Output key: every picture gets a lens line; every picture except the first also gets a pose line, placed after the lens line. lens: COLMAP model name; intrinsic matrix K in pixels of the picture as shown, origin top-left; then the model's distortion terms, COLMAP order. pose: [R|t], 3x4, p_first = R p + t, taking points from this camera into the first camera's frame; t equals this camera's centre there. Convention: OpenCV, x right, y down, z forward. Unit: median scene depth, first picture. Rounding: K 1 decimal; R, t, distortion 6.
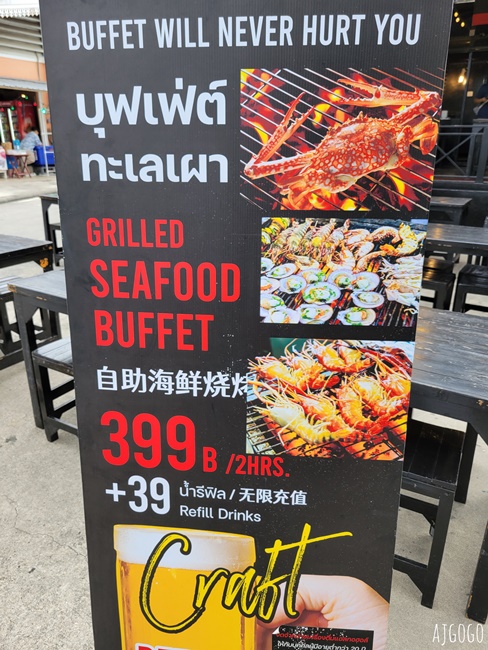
lens RADIAL K [[491.0, 0, 243.3], [0, 491.0, 325.8], [0, 0, 1]] dist [0.026649, -0.004472]
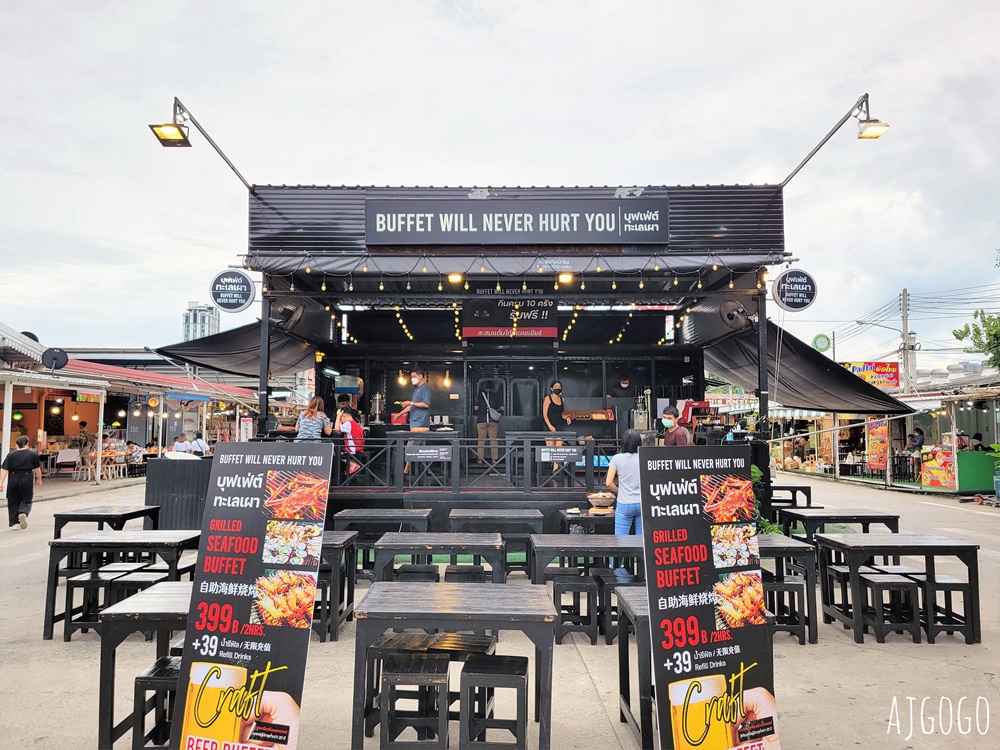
lens RADIAL K [[755.4, 0, 498.8], [0, 755.4, 373.8], [0, 0, 1]] dist [0.026649, -0.004472]
pose [[0.857288, 0.034811, 0.513658, -2.957286], [0.185499, 0.909813, -0.371254, 0.325597], [-0.480257, 0.413555, 0.773515, -1.879135]]
